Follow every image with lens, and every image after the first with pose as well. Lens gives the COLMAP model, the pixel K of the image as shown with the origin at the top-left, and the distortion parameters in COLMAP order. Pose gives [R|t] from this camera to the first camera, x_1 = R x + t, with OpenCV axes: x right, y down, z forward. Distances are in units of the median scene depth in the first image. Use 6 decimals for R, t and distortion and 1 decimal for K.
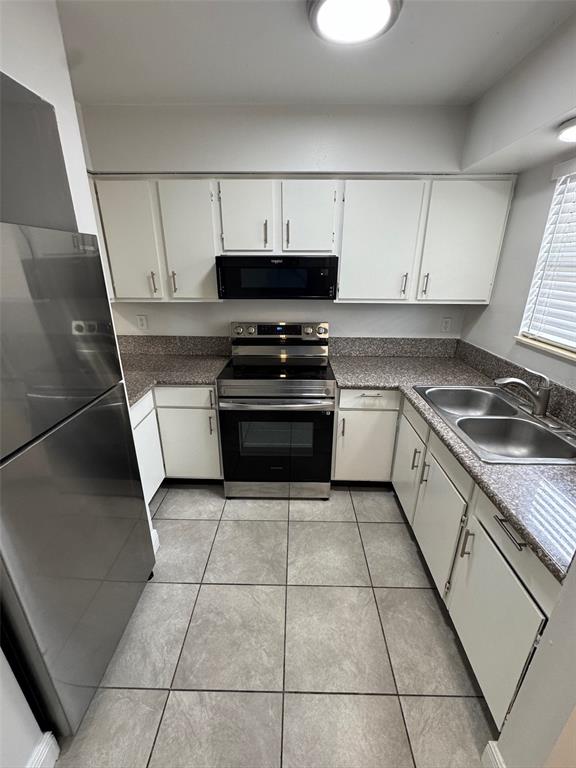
lens RADIAL K [[321.0, 0, 289.7], [0, 321.0, 382.8], [0, 0, 1]] dist [-0.001762, -0.000211]
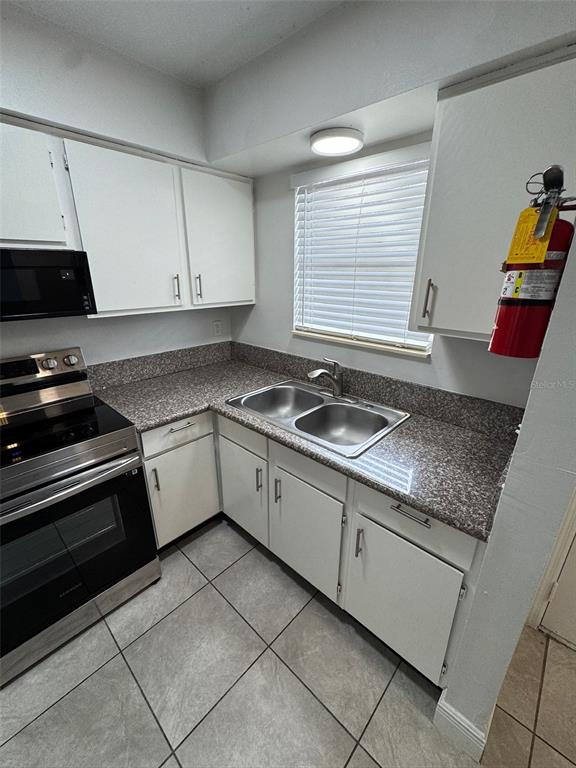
lens RADIAL K [[321.0, 0, 289.7], [0, 321.0, 382.8], [0, 0, 1]] dist [-0.001762, -0.000211]
pose [[0.665618, -0.247786, 0.703957, -0.101273], [0.256610, 0.961747, 0.095891, -0.074505], [-0.700788, 0.116816, 0.703740, 0.236115]]
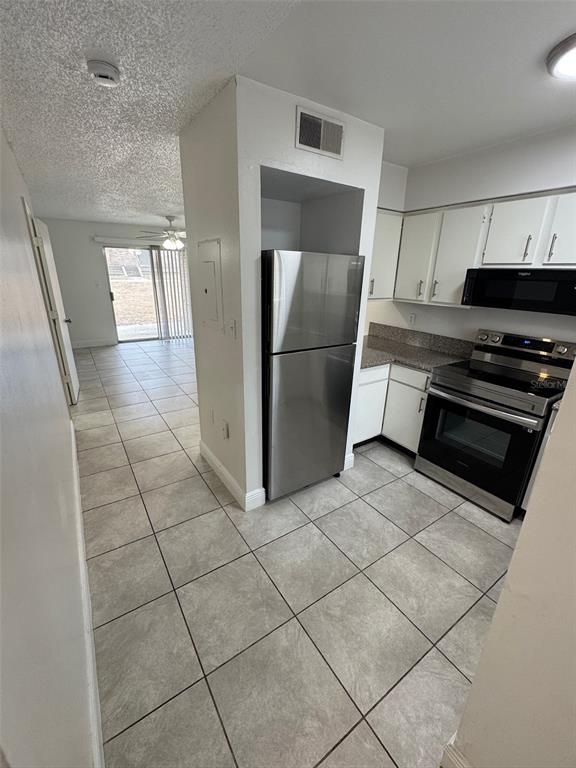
lens RADIAL K [[321.0, 0, 289.7], [0, 321.0, 382.8], [0, 0, 1]] dist [-0.001762, -0.000211]
pose [[0.572256, 0.278569, -0.771312, 0.404446], [-0.305310, 0.945297, 0.114889, 0.066818], [0.761124, 0.169743, 0.626001, -0.167309]]
